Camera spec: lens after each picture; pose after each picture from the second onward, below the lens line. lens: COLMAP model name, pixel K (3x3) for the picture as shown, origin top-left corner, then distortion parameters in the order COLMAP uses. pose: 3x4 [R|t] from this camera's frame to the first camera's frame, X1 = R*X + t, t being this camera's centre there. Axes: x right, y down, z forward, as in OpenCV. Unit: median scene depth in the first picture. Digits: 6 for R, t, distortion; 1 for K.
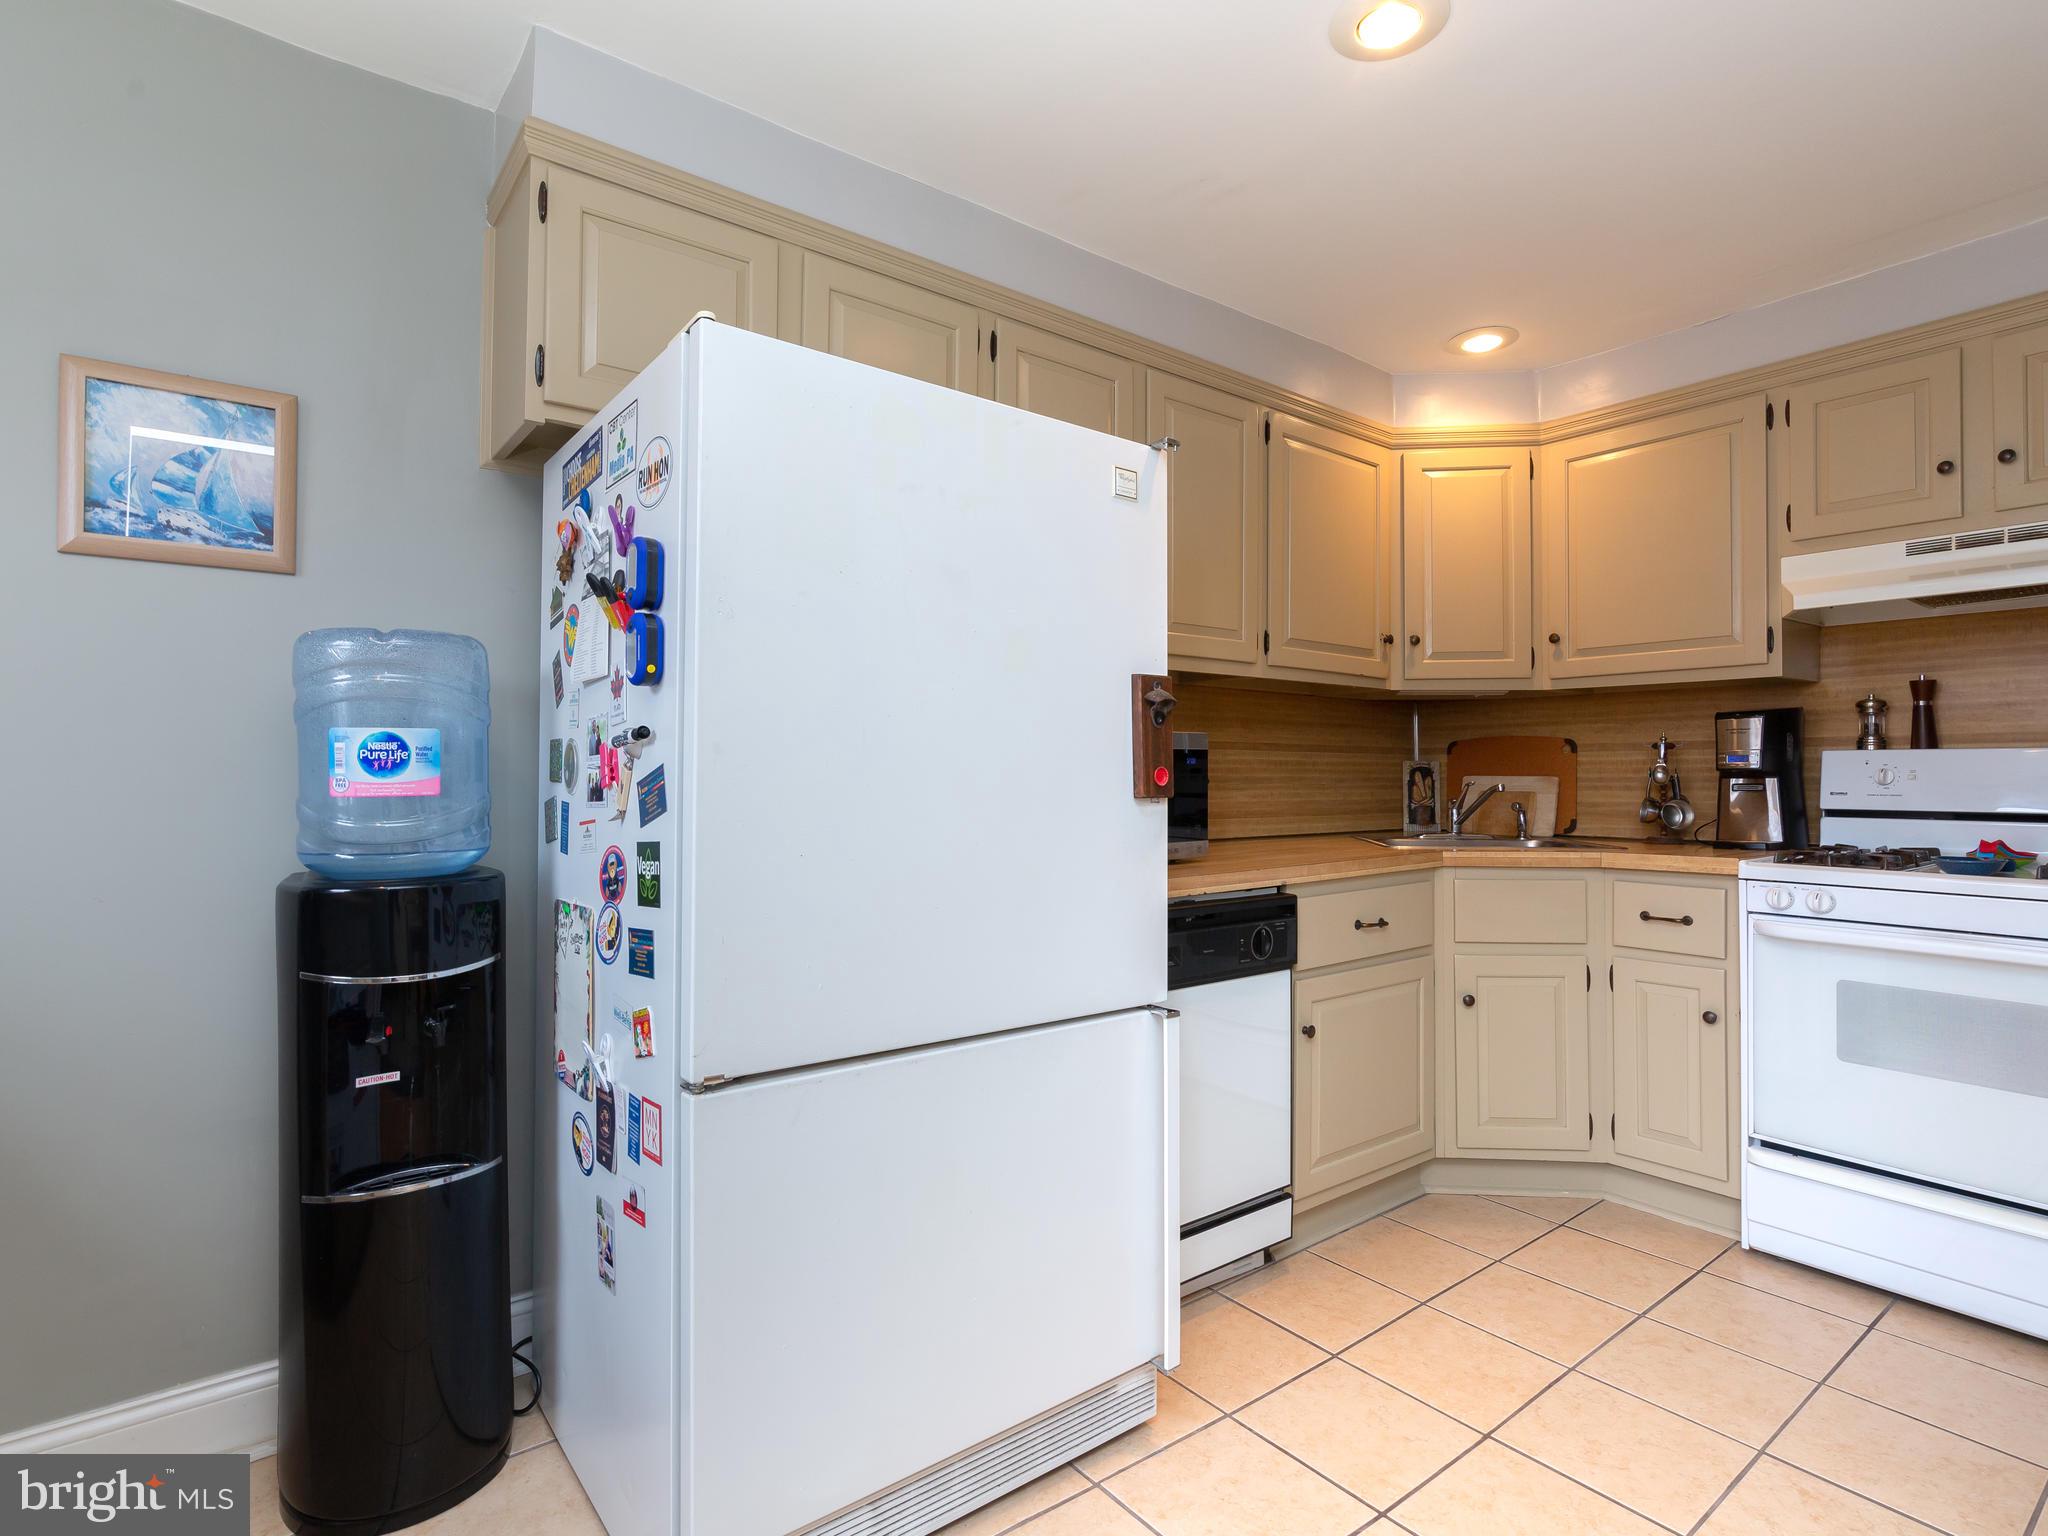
lens RADIAL K [[1043.3, 0, 1024.1], [0, 1043.3, 764.1], [0, 0, 1]] dist [-0.008183, 0.000304]
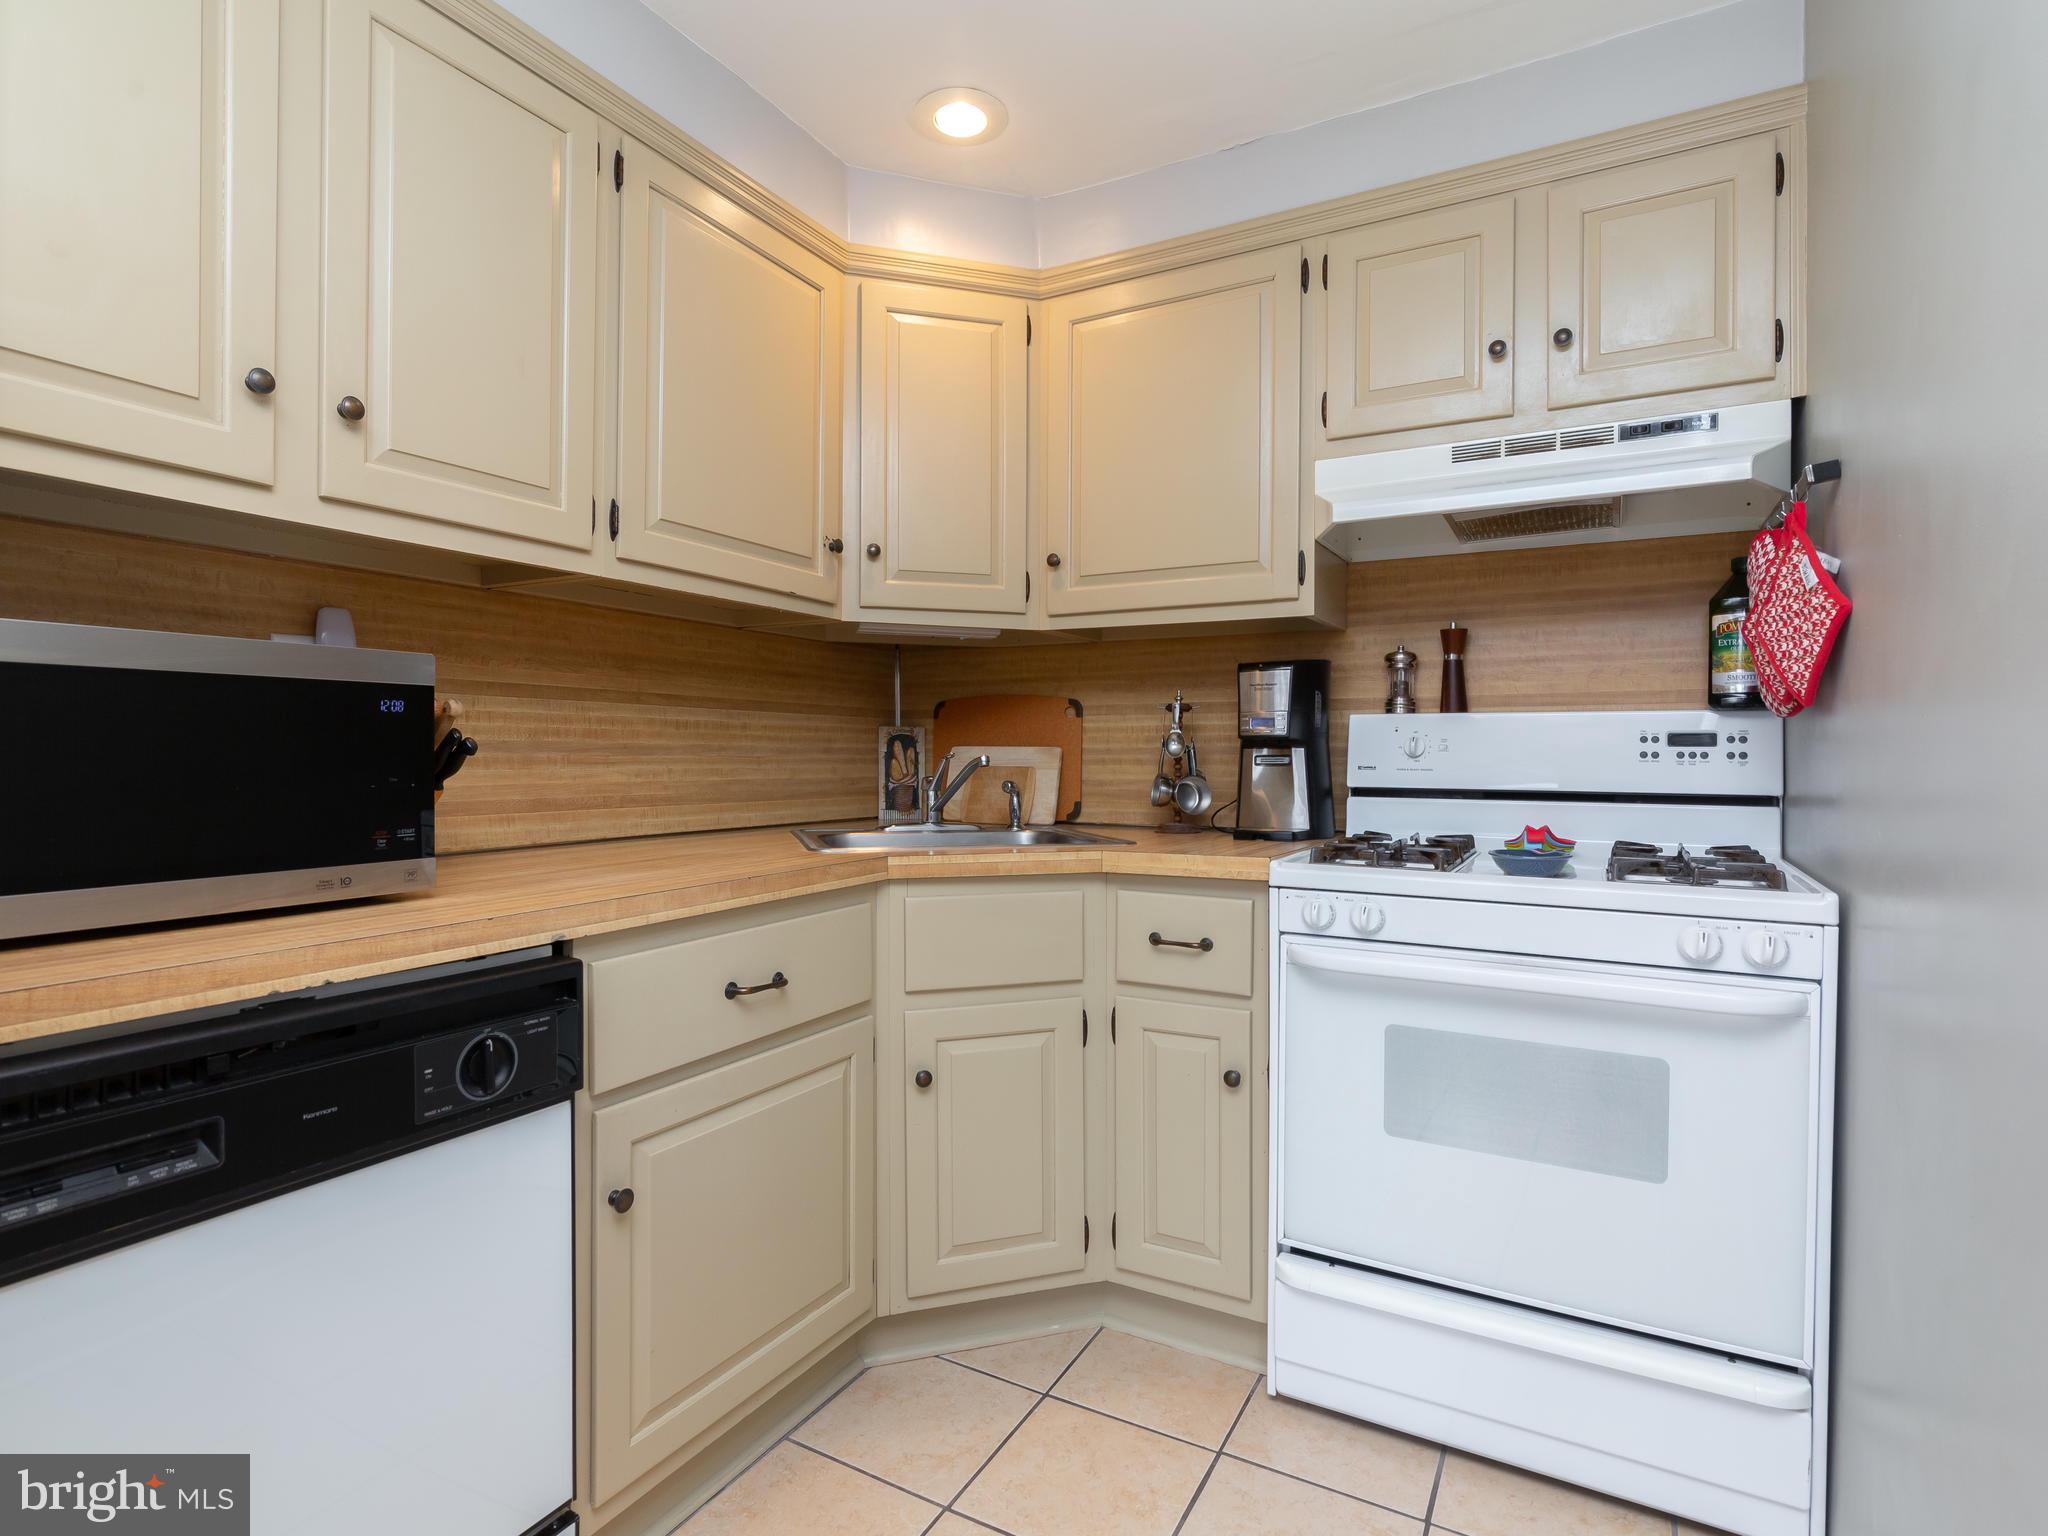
lens RADIAL K [[1043.3, 0, 1024.1], [0, 1043.3, 764.1], [0, 0, 1]] dist [-0.008183, 0.000304]
pose [[0.917516, -0.000470, 0.397700, 0.215981], [-0.007938, 0.999778, 0.019494, 0.011757], [-0.397621, -0.021043, 0.917309, 0.358642]]
